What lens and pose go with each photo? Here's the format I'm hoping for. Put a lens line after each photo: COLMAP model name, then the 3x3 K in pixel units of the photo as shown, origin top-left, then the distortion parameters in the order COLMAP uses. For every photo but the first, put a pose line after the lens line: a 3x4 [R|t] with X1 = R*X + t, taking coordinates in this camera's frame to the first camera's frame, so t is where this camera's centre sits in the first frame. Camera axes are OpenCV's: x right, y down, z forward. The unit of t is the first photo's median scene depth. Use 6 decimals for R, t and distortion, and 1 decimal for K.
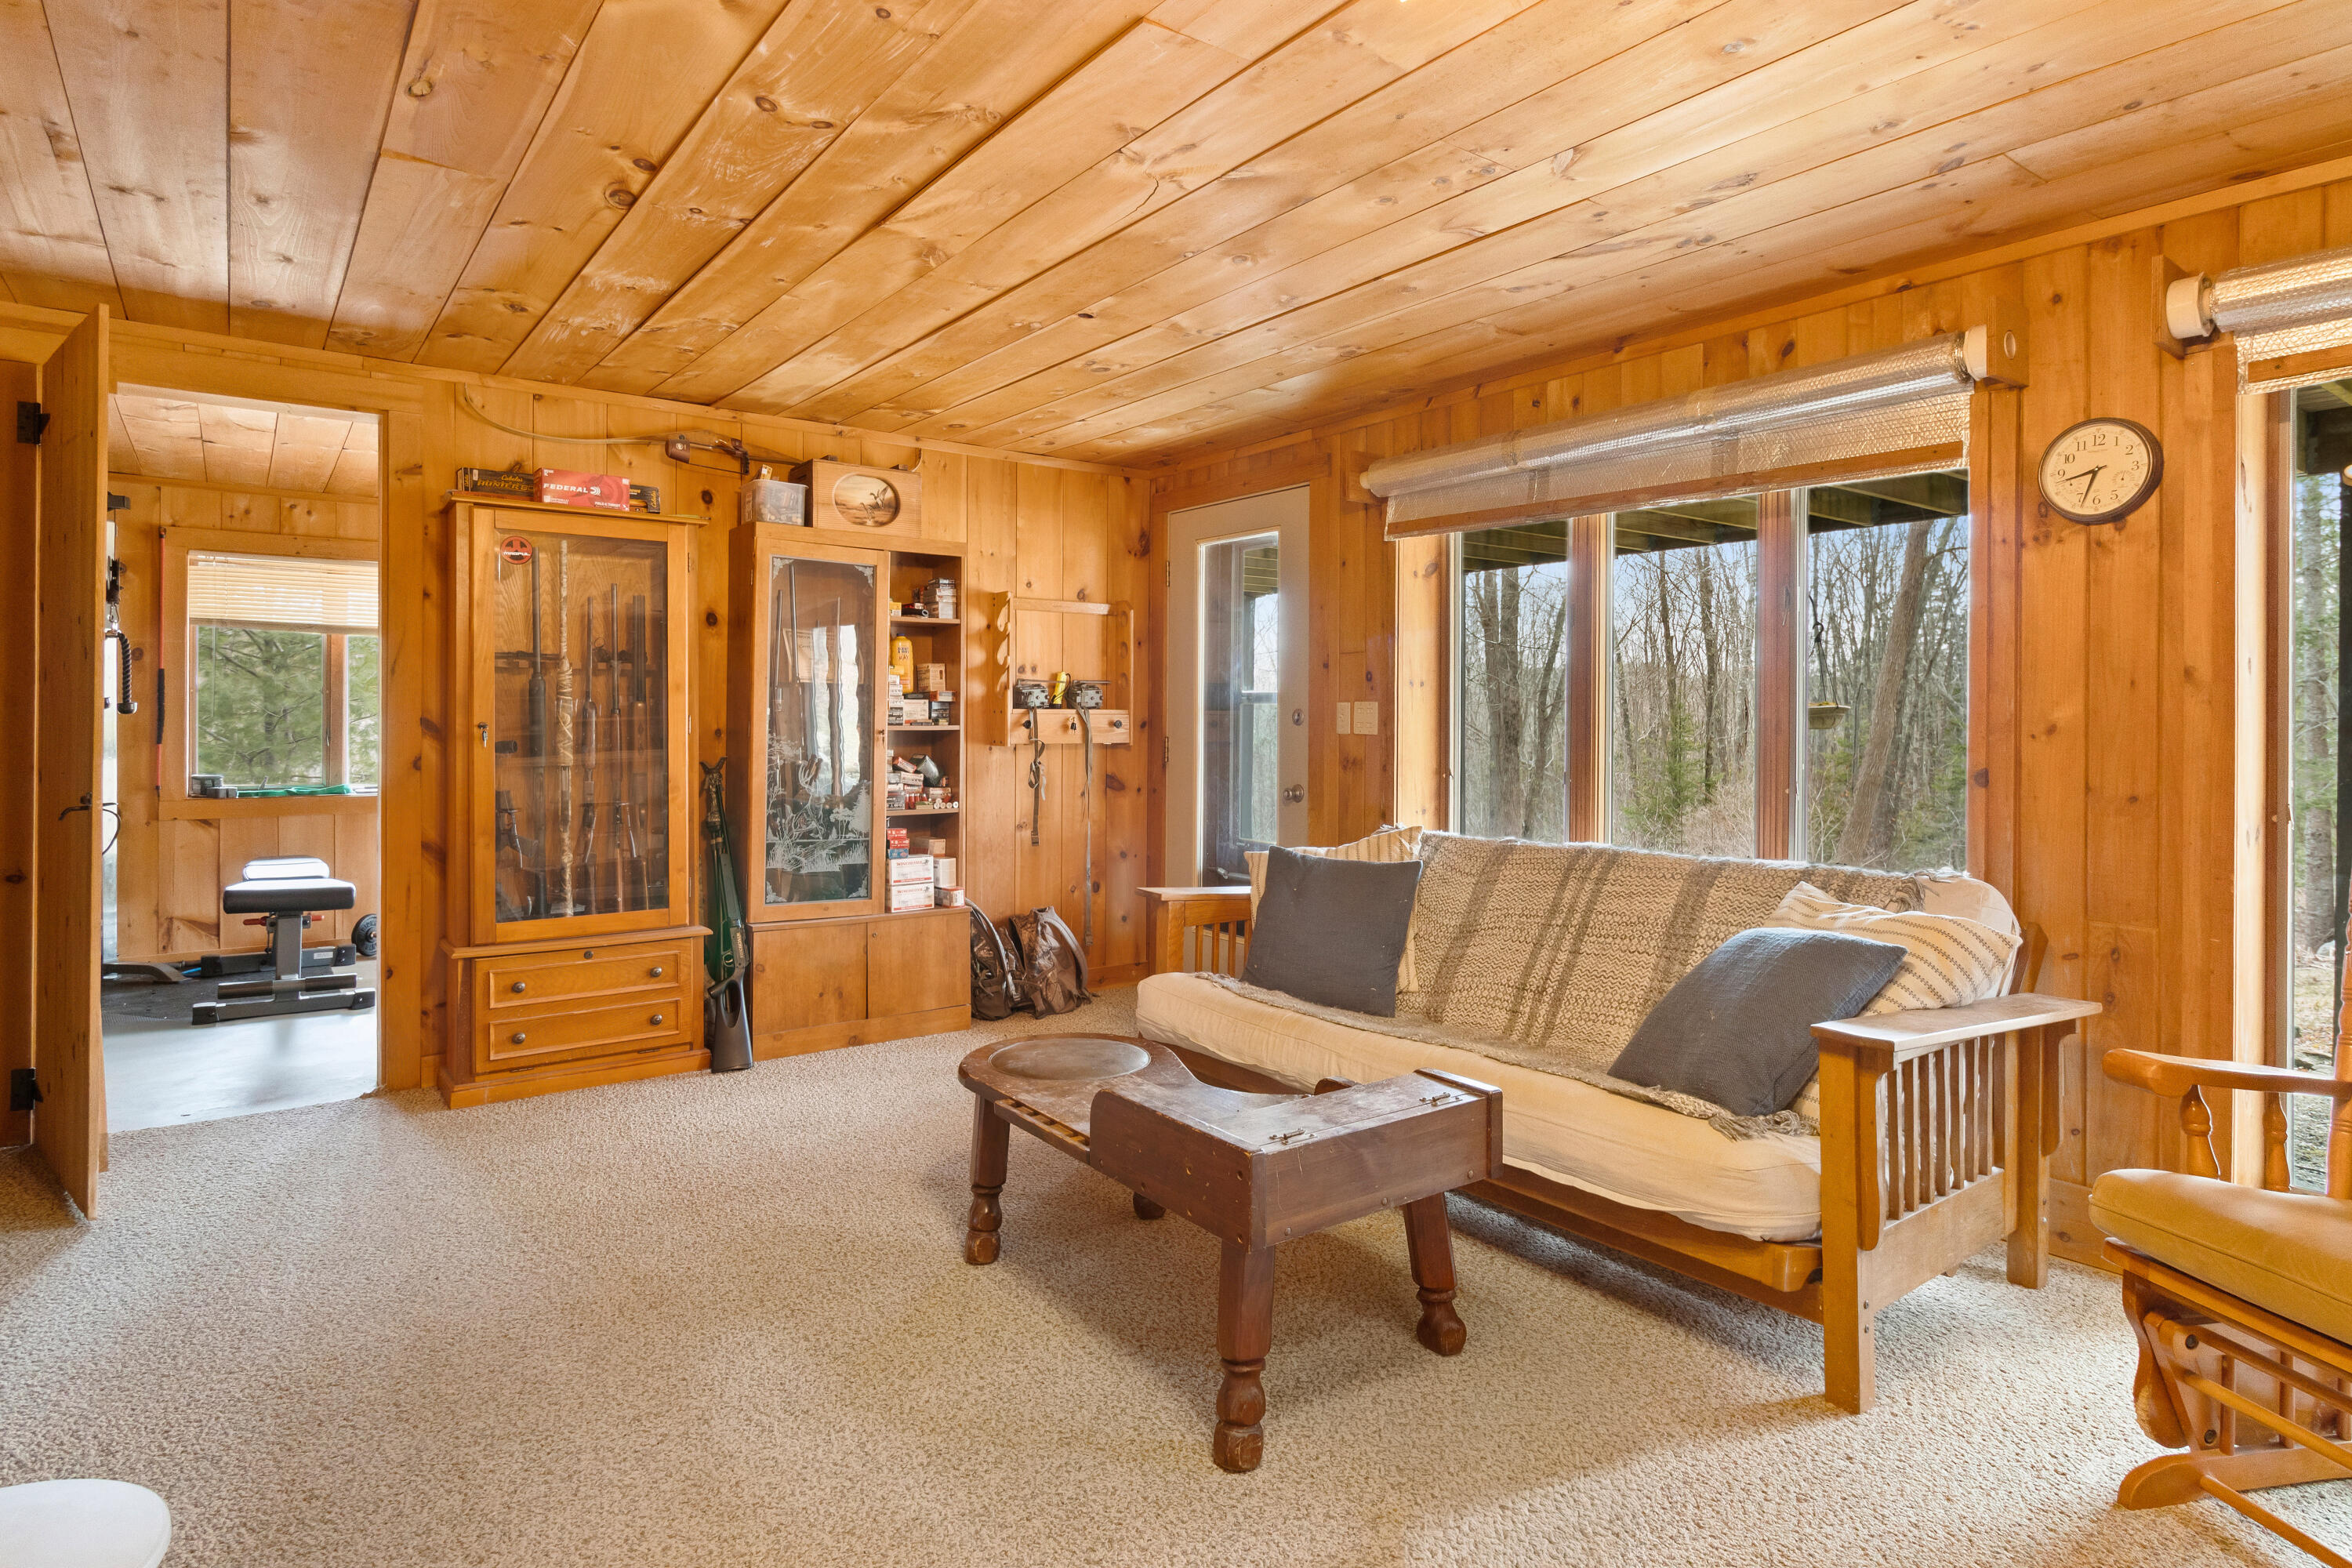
lens RADIAL K [[1261.2, 0, 1191.4], [0, 1261.2, 722.0], [0, 0, 1]] dist [-0.000160, -0.000288]
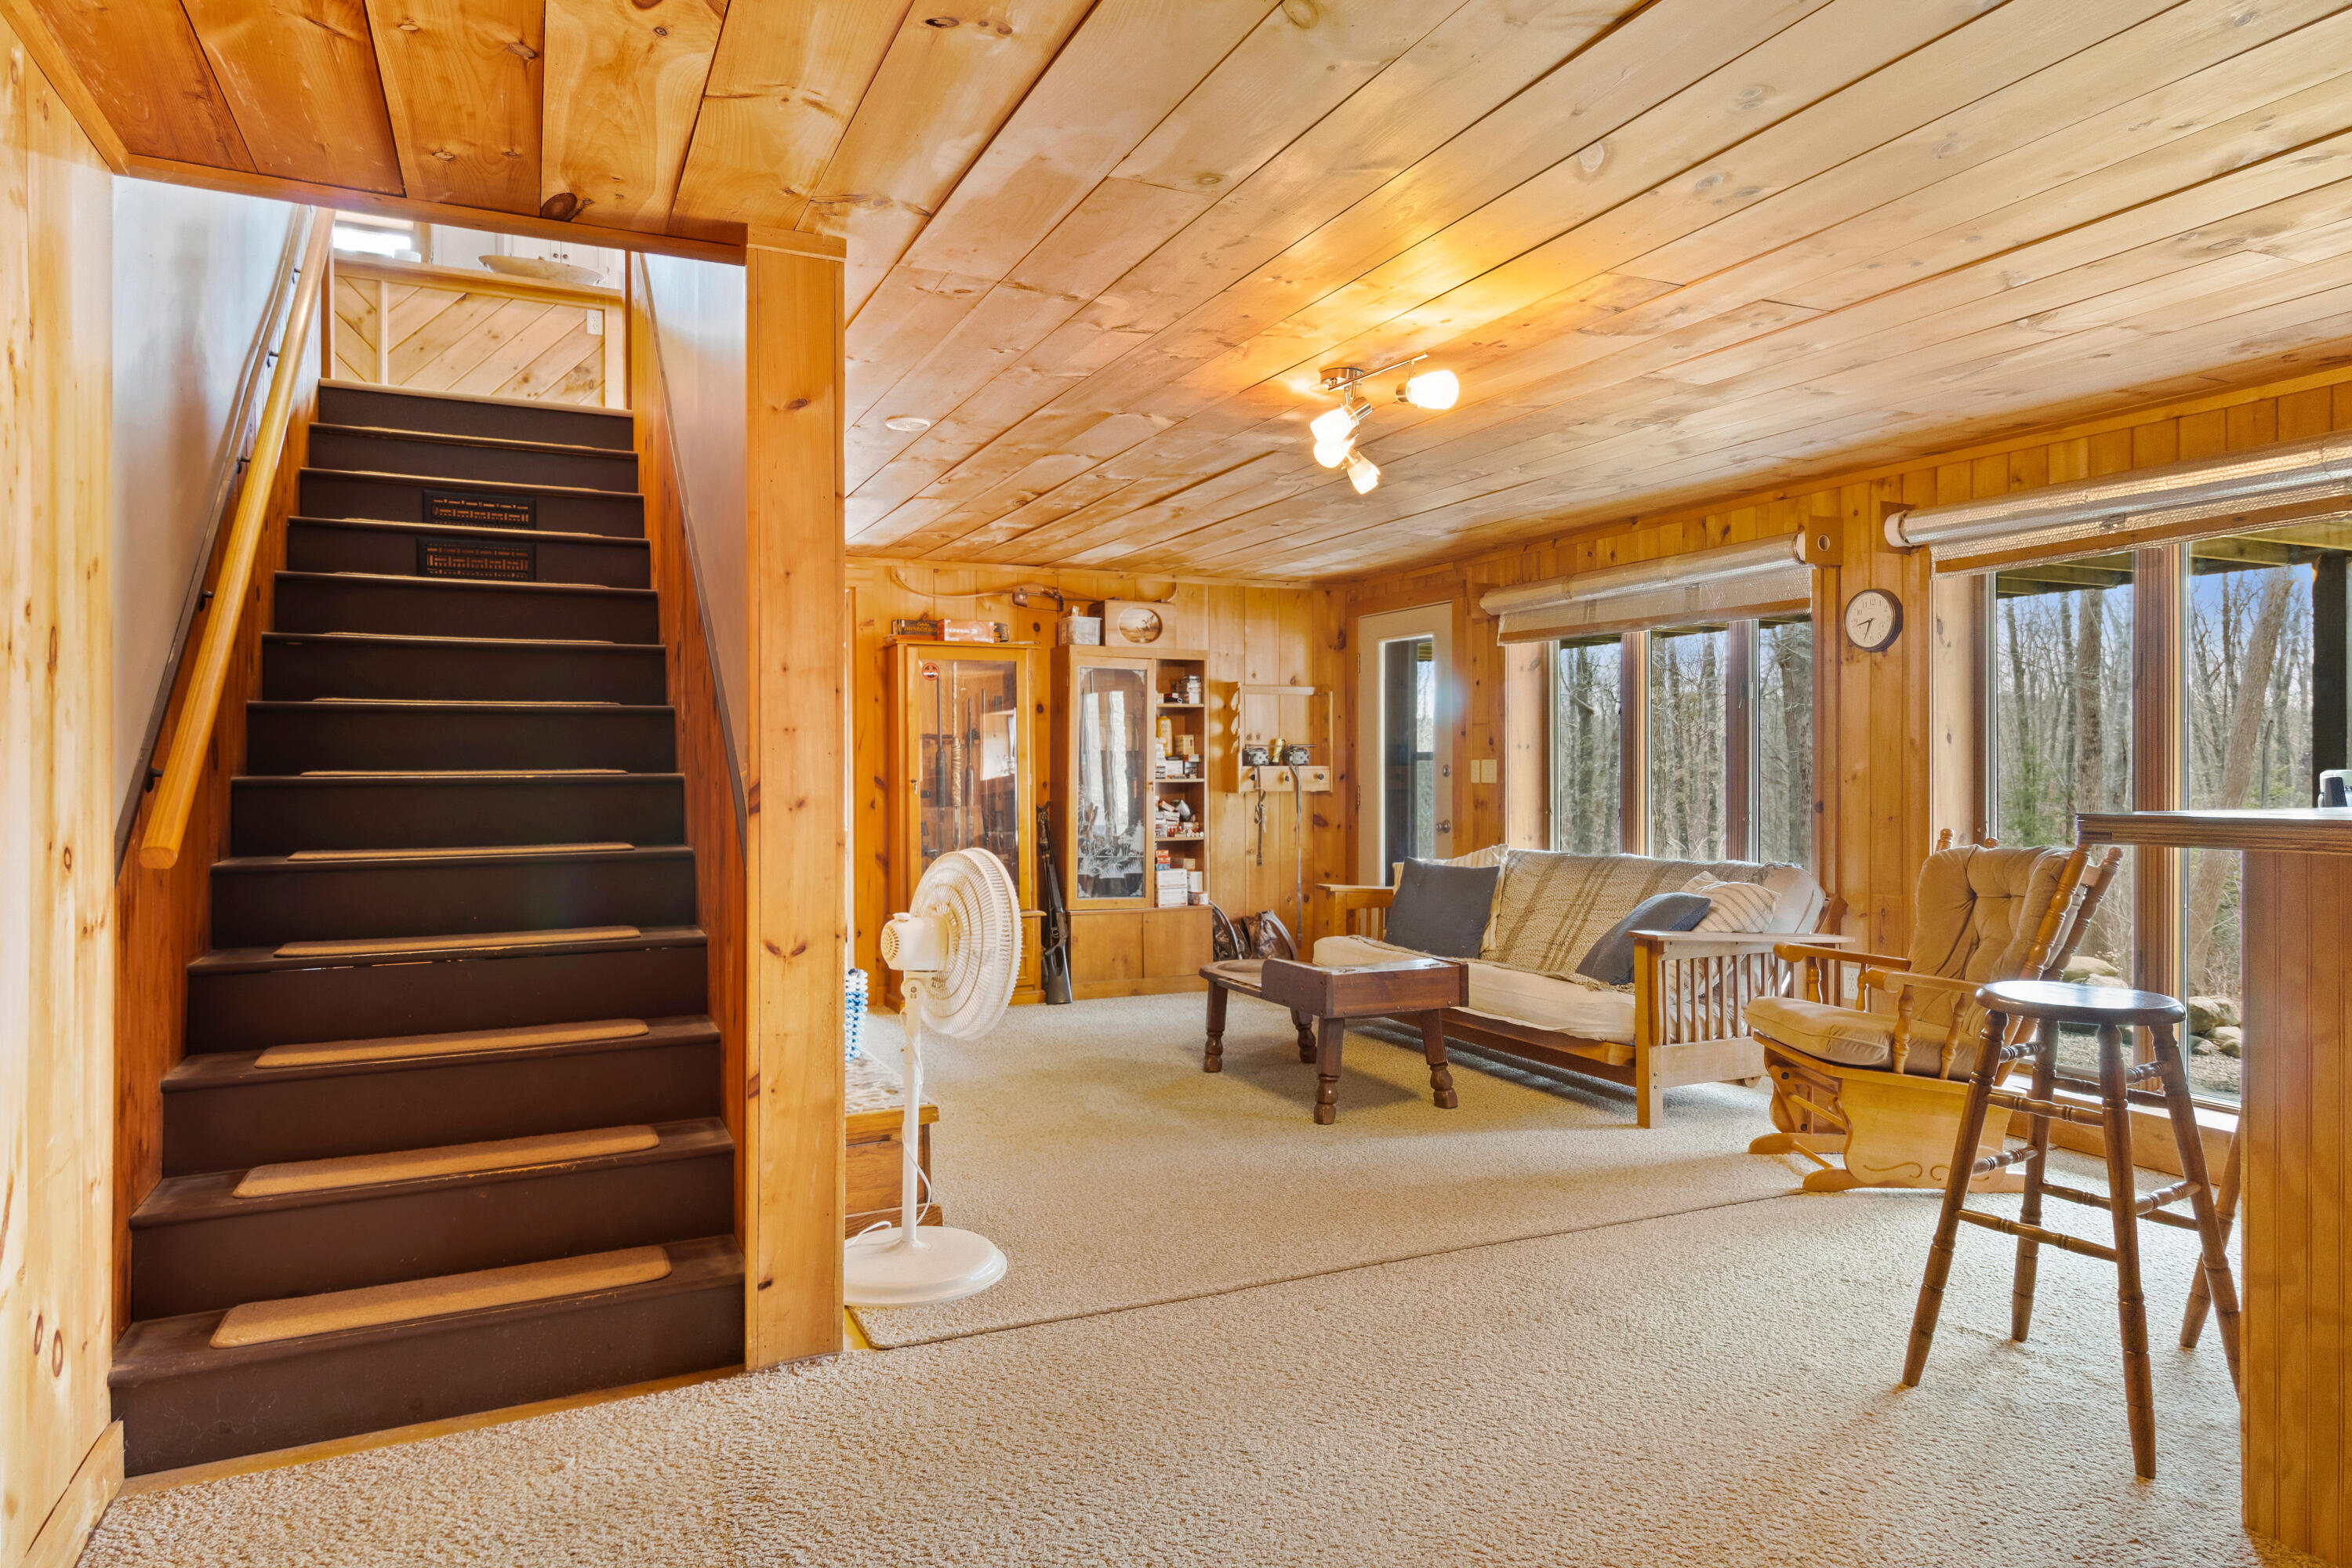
lens RADIAL K [[1406.3, 0, 1176.0], [0, 1406.3, 784.0], [0, 0, 1]] dist [0.000043, -0.000002]
pose [[0.977437, -0.006046, -0.211143, 0.126402], [0.007698, 0.999946, 0.007008, -0.002605], [0.211089, -0.008475, 0.977430, -0.586282]]
